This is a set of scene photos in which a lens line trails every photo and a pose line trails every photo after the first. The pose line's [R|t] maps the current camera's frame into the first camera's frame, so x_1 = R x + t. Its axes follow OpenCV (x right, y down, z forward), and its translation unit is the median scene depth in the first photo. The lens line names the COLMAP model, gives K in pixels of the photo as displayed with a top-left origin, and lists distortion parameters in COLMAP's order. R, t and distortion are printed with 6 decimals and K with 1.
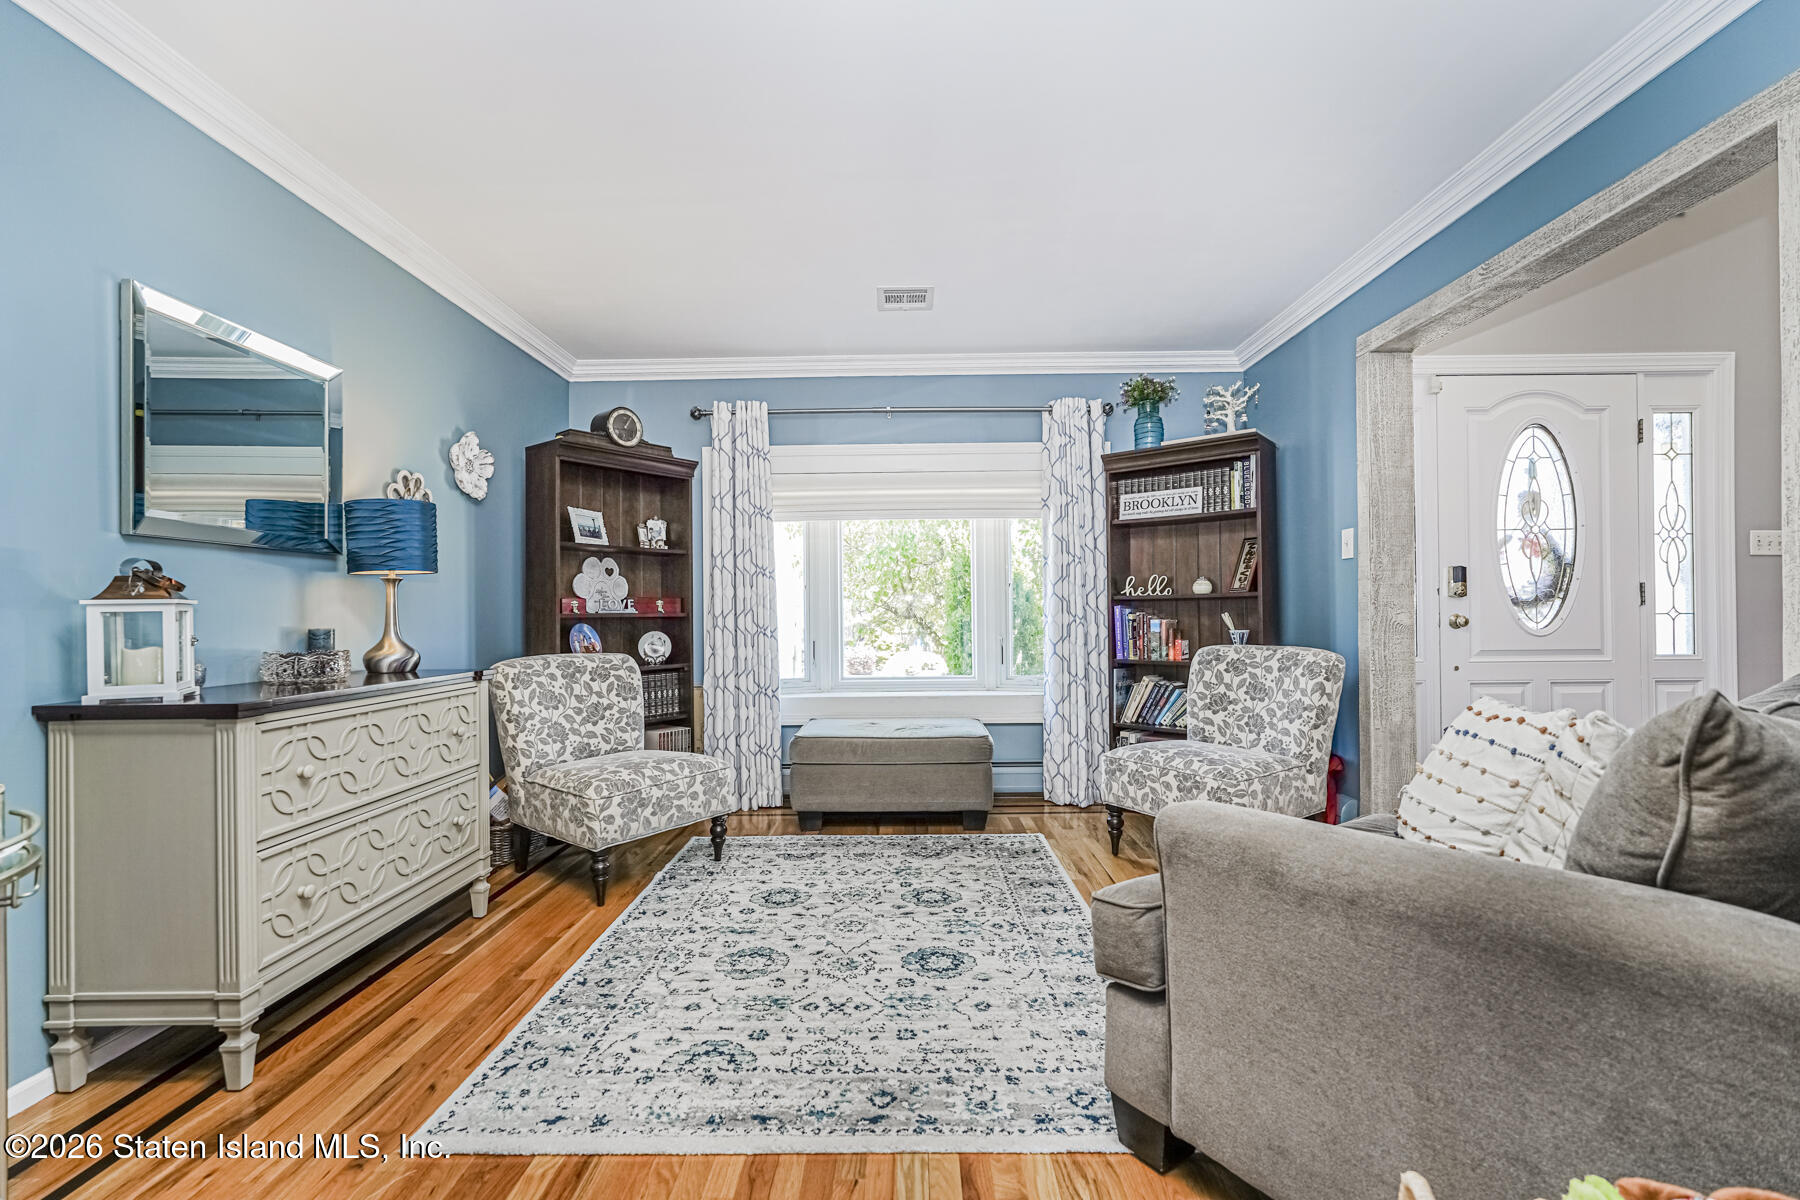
lens RADIAL K [[792.5, 0, 900.5], [0, 792.5, 611.4], [0, 0, 1]] dist [-0.011815, 0.007127]
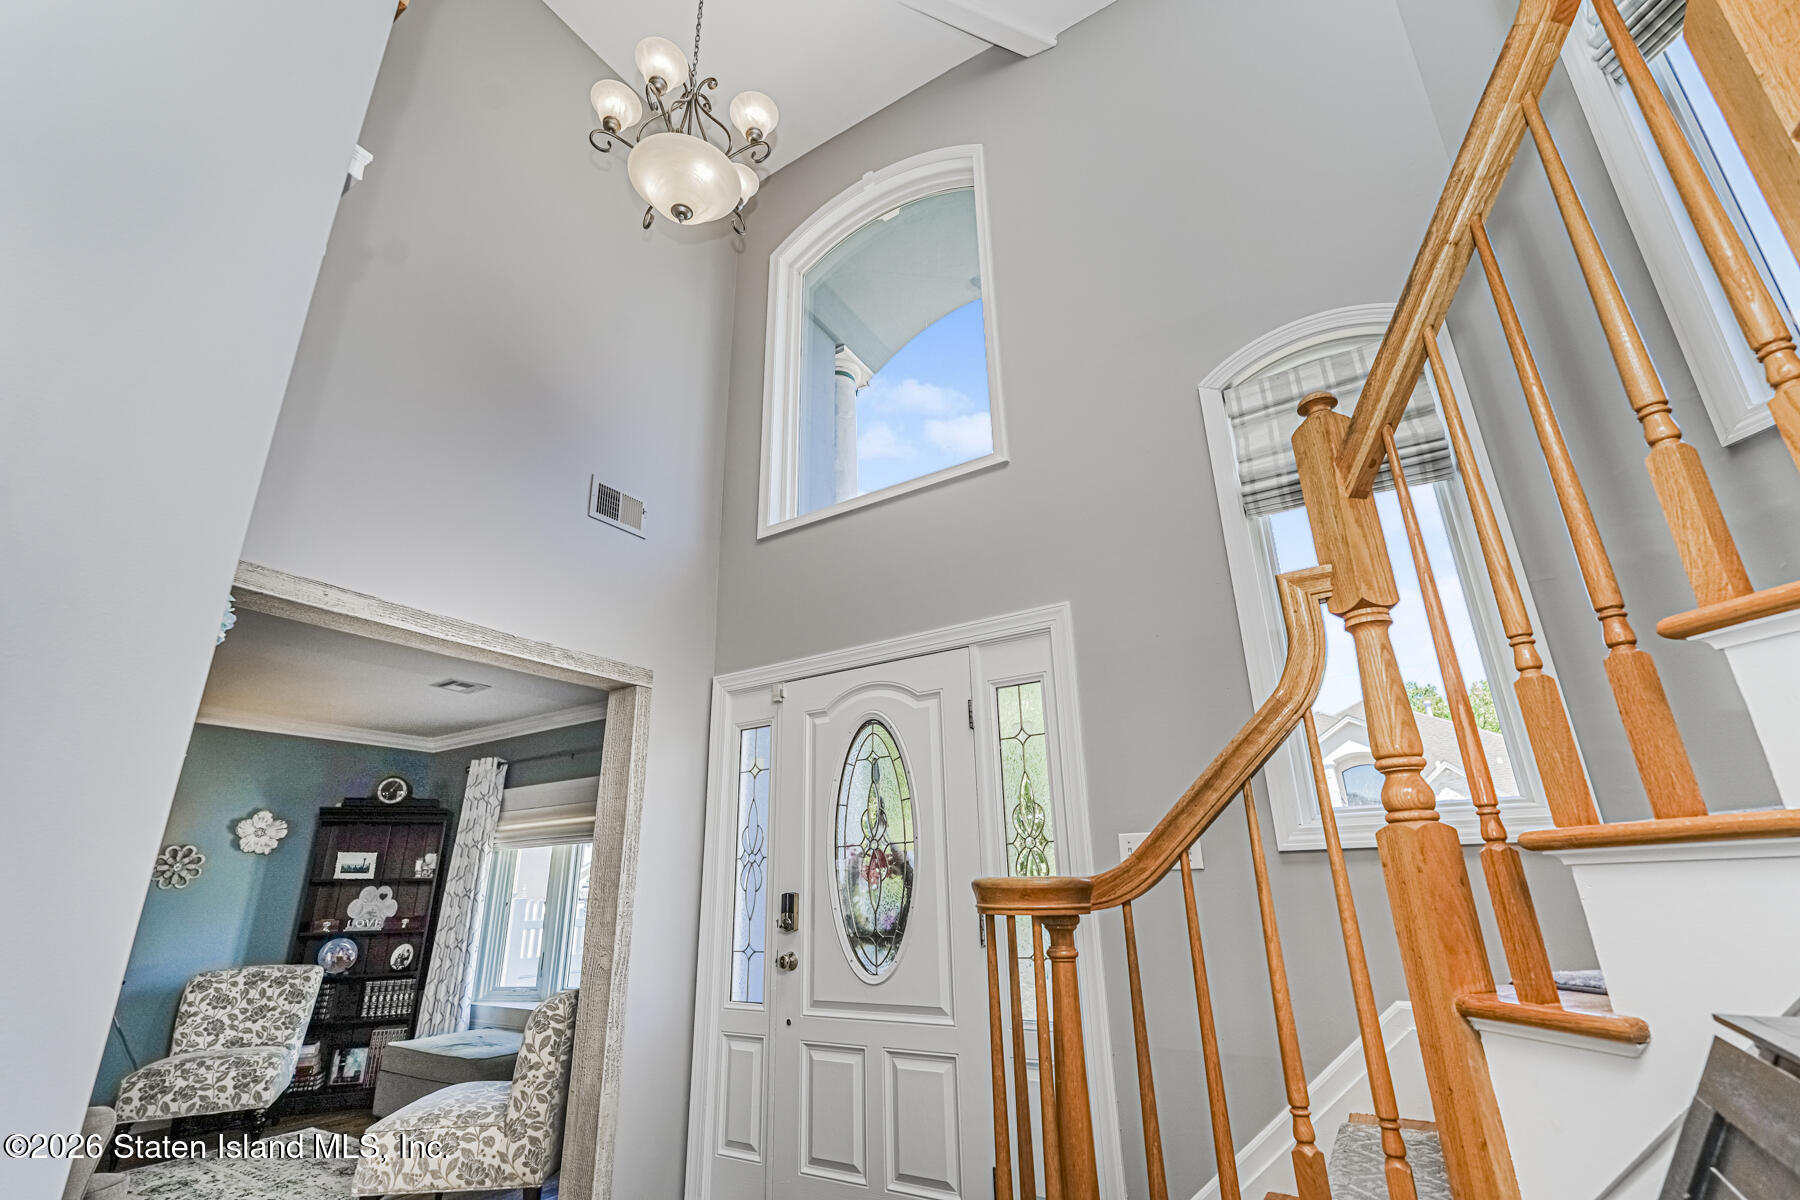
lens RADIAL K [[792.5, 0, 896.7], [0, 792.5, 613.1], [0, 0, 1]] dist [-0.011815, 0.007127]
pose [[0.846920, -0.185365, -0.498363, 1.573234], [0.017835, 0.946642, -0.321792, -0.080618], [0.531421, 0.263644, 0.805037, 0.336282]]
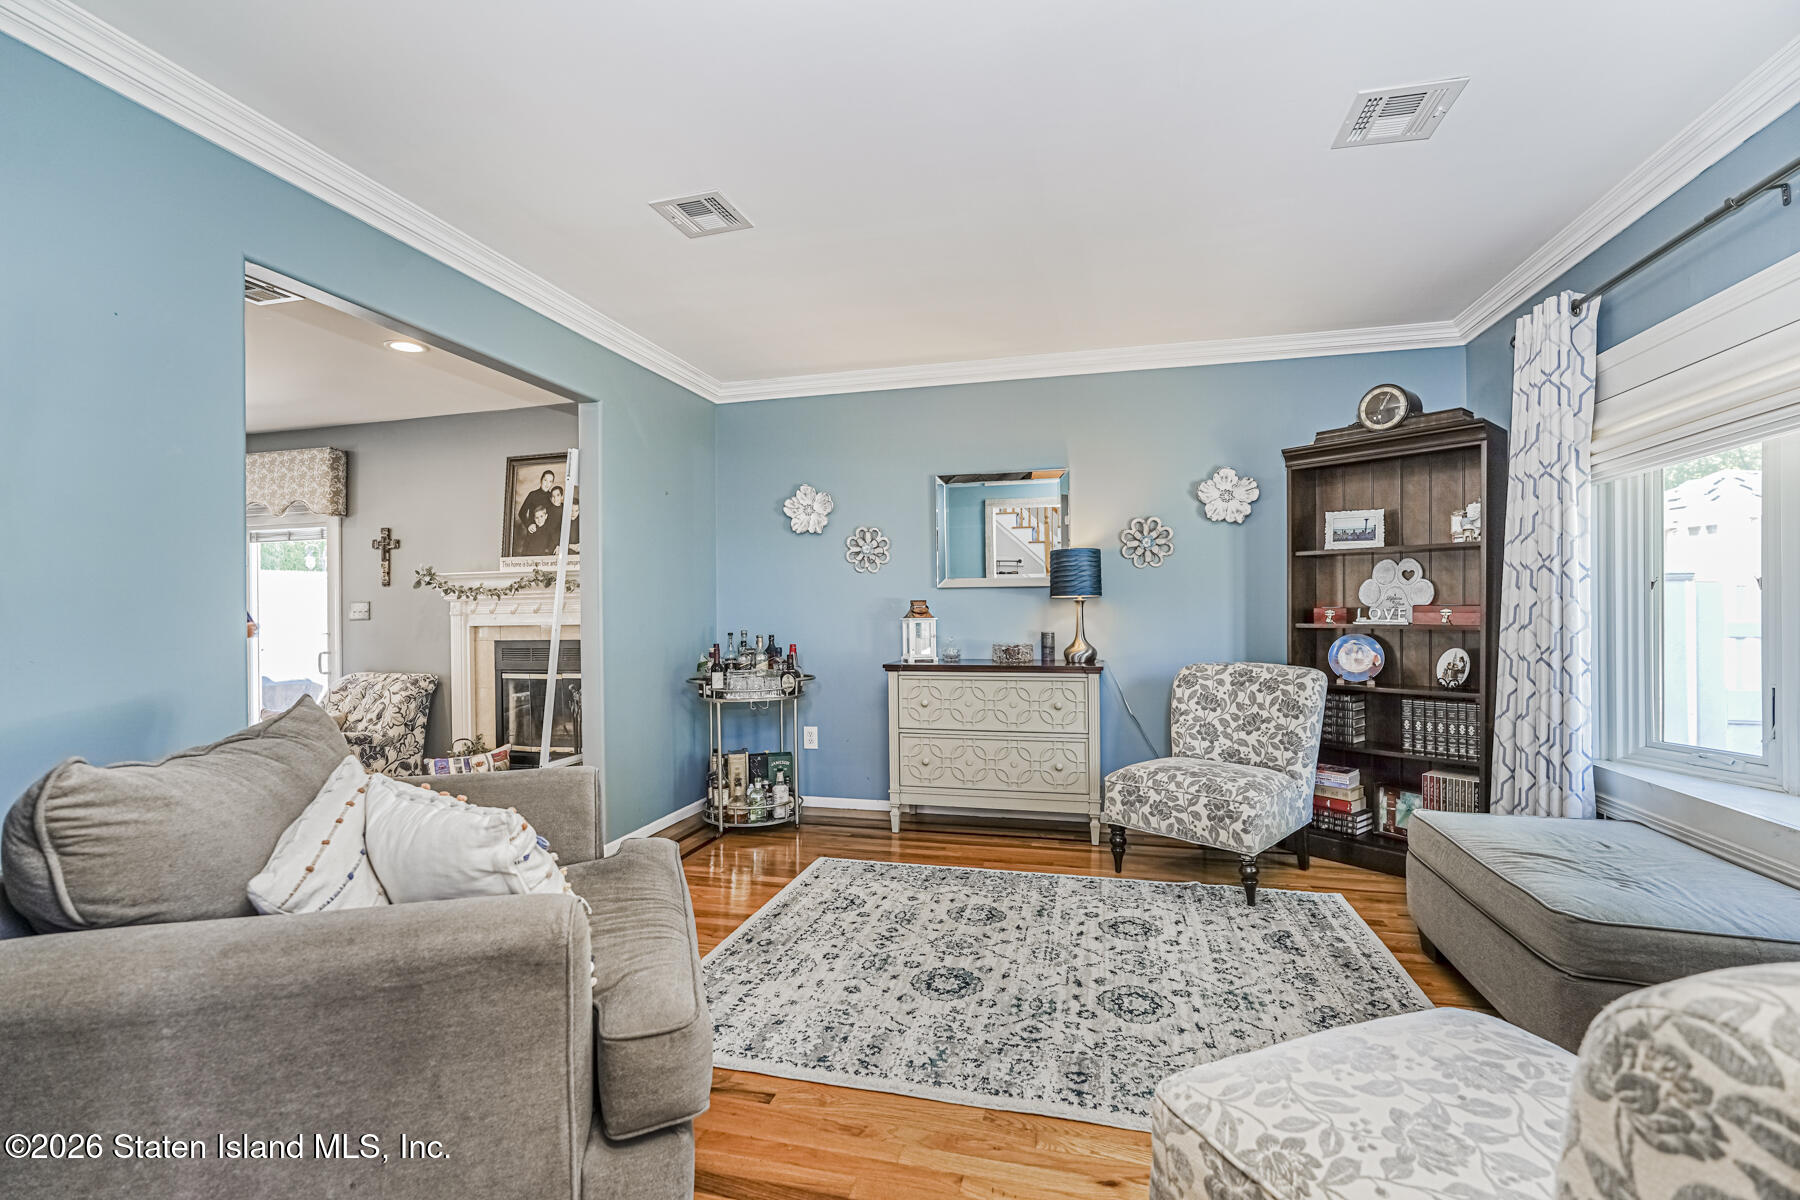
lens RADIAL K [[792.5, 0, 901.4], [0, 792.5, 607.3], [0, 0, 1]] dist [-0.011815, 0.007127]
pose [[-0.238823, 0.008837, -0.971023, 0.807577], [0.013282, 0.999895, 0.005833, -0.037159], [0.970972, -0.011504, -0.238915, 0.918277]]
